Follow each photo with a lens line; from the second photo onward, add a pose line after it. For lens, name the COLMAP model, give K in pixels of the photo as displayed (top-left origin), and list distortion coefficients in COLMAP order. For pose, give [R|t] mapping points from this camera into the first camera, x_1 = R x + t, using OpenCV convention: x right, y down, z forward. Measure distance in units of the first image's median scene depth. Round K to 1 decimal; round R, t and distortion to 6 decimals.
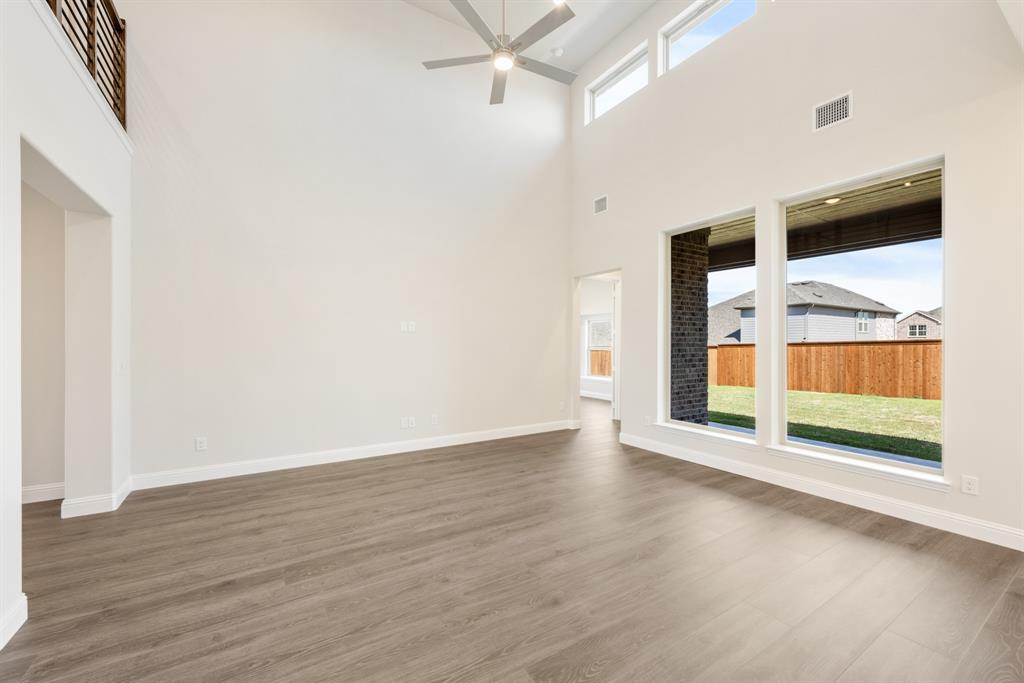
lens RADIAL K [[414.1, 0, 512.0], [0, 414.1, 341.5], [0, 0, 1]] dist [0.000049, 0.000137]
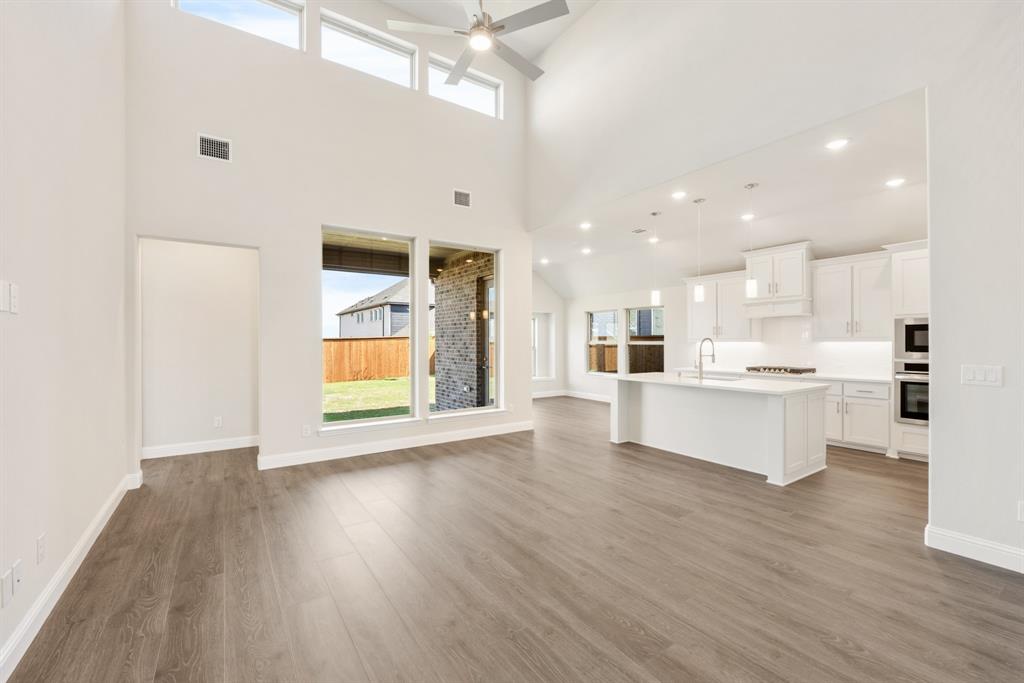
lens RADIAL K [[423.8, 0, 512.0], [0, 423.8, 341.5], [0, 0, 1]] dist [-0.001404, -0.000189]
pose [[-0.038683, -0.000372, 0.999251, -0.589460], [0.000454, 1.000000, 0.000389, 0.000713], [-0.999251, 0.000468, -0.038683, 0.584594]]
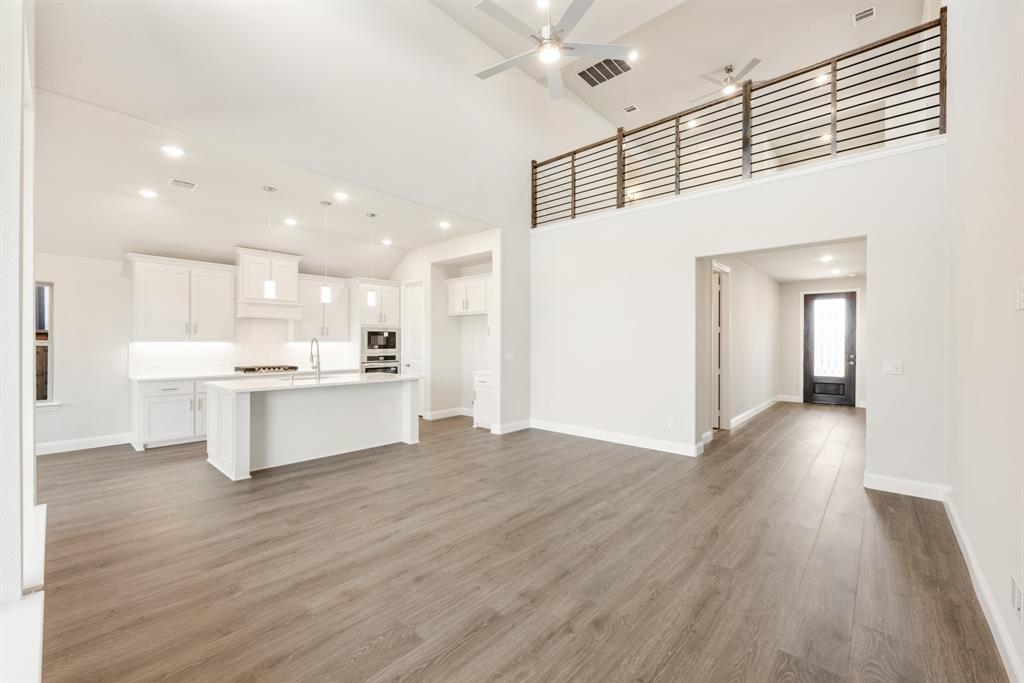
lens RADIAL K [[414.1, 0, 512.0], [0, 414.1, 341.5], [0, 0, 1]] dist [0.000049, 0.000137]
pose [[-0.961749, -0.004047, -0.273901, 0.198273], [-0.003151, 0.999988, -0.003711, 0.002756], [0.273913, -0.002707, -0.961751, 1.155781]]
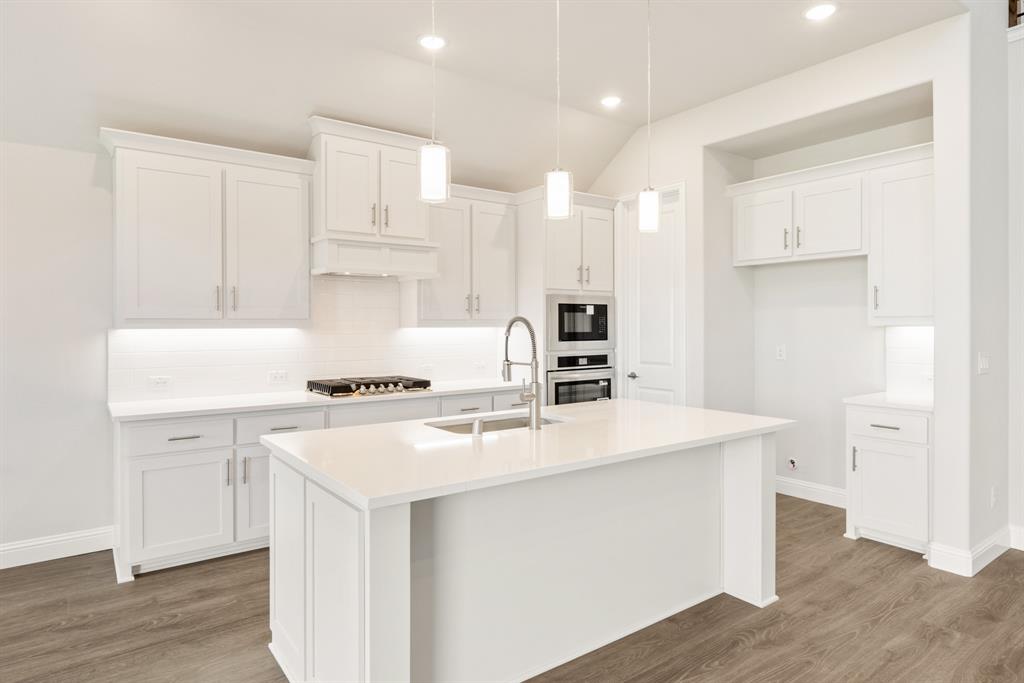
lens RADIAL K [[591.9, 0, 508.4], [0, 591.9, 326.7], [0, 0, 1]] dist [-0.003366, -0.000446]
pose [[-0.997519, 0.001073, -0.070389, 0.423270], [0.001160, 0.999999, -0.001199, 0.002248], [0.070388, -0.001278, -0.997519, 0.610932]]
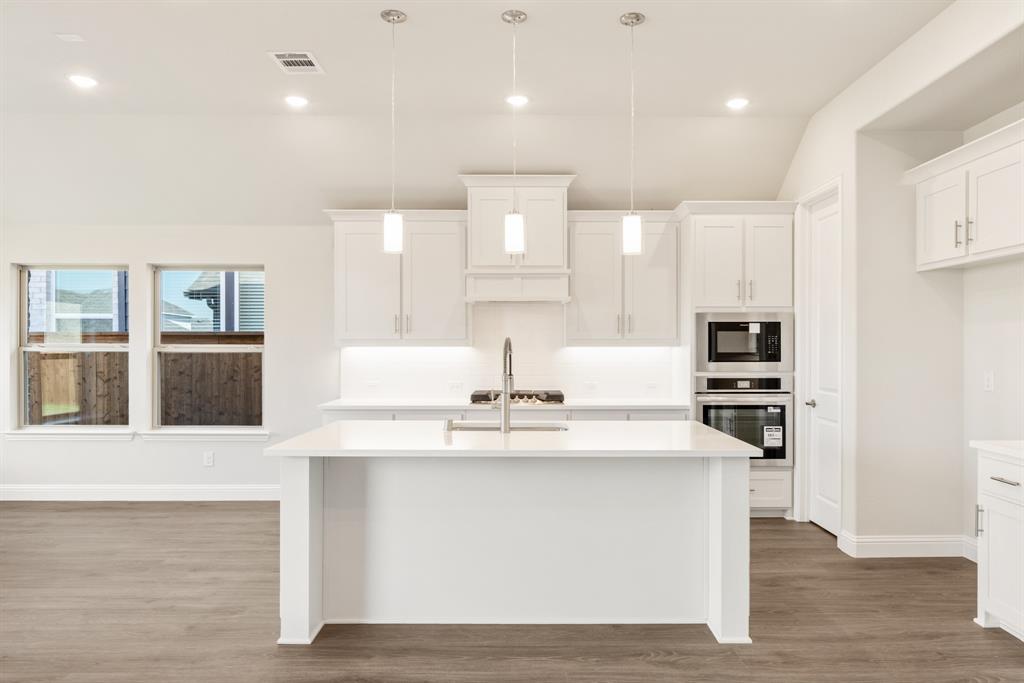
lens RADIAL K [[656.5, 0, 532.6], [0, 656.5, 346.6], [0, 0, 1]] dist [-0.001605, -0.001155]
pose [[-0.853171, -0.002943, 0.521623, 0.002490], [-0.002749, 0.999996, 0.001146, 0.001046], [-0.521624, -0.000456, -0.853175, 0.658469]]
